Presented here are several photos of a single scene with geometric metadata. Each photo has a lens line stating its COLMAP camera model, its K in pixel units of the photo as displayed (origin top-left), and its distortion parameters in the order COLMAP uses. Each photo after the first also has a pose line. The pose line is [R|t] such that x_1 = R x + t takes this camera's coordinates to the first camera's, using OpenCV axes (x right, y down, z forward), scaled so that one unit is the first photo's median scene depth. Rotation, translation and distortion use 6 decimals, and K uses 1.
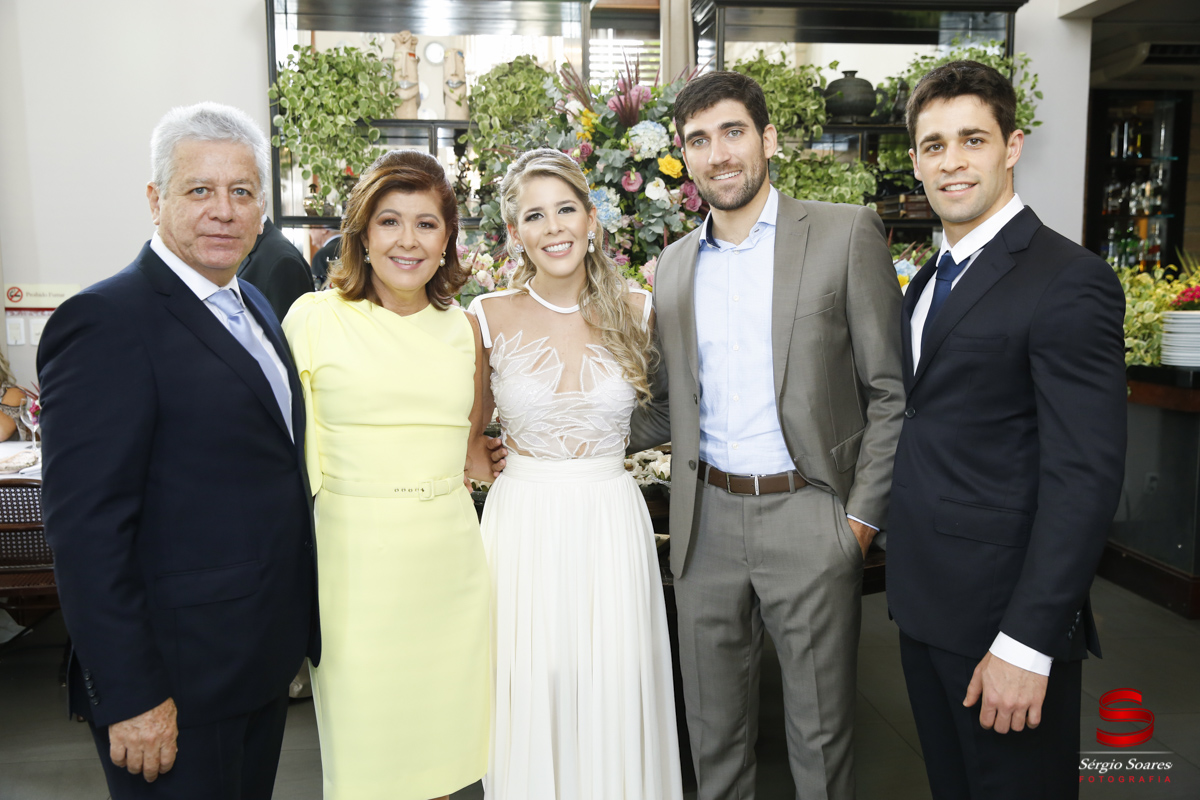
lens RADIAL K [[1221.4, 0, 598.0], [0, 1221.4, 402.2], [0, 0, 1]] dist [-0.013291, 0.121847]
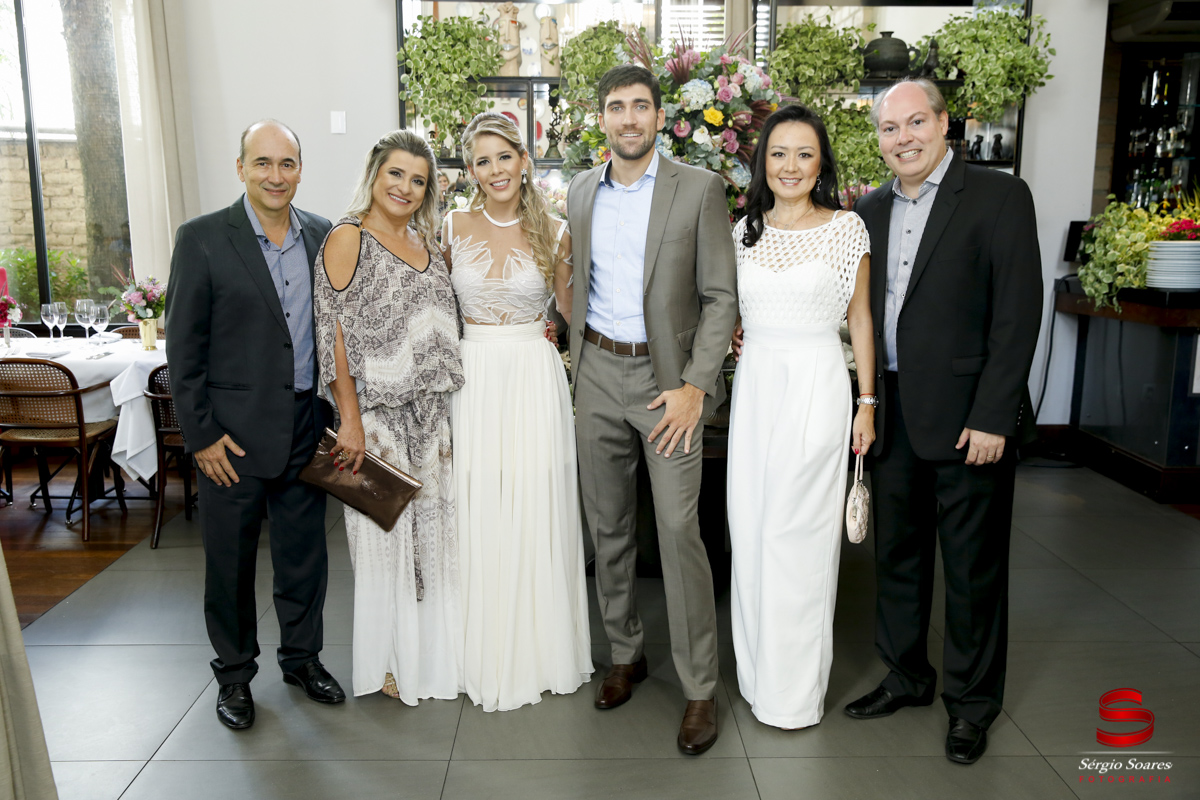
lens RADIAL K [[1137.3, 0, 593.4], [0, 1137.3, 405.1], [0, 0, 1]] dist [-0.042255, 0.128129]
pose [[0.995681, 0.020191, -0.090623, 0.034834], [-0.014509, 0.997913, 0.062922, 0.020849], [0.091704, -0.061335, 0.993896, -0.126700]]
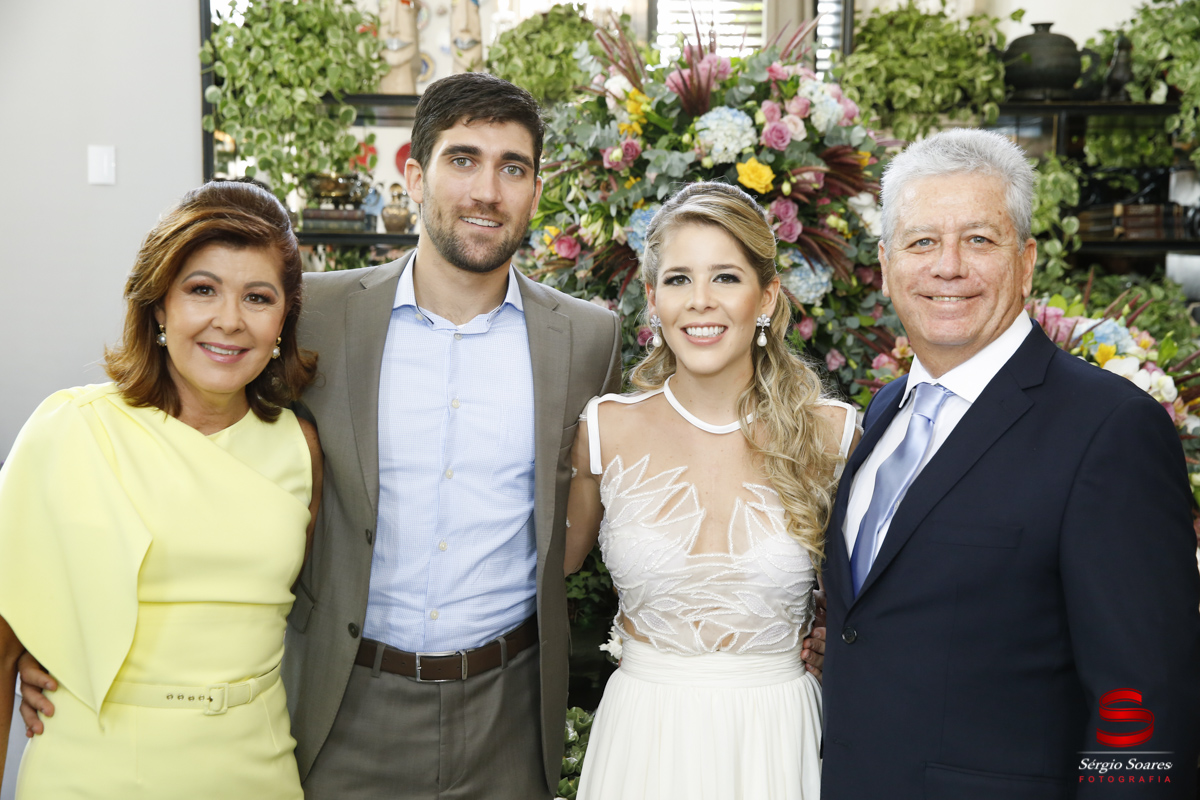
lens RADIAL K [[1655.8, 0, 597.3], [0, 1655.8, 400.2], [0, 0, 1]] dist [0.093819, 0.108036]
pose [[0.997649, 0.016950, -0.066394, 0.025391], [-0.019101, 0.999309, -0.031900, -0.027561], [0.065808, 0.033093, 0.997283, 0.060237]]
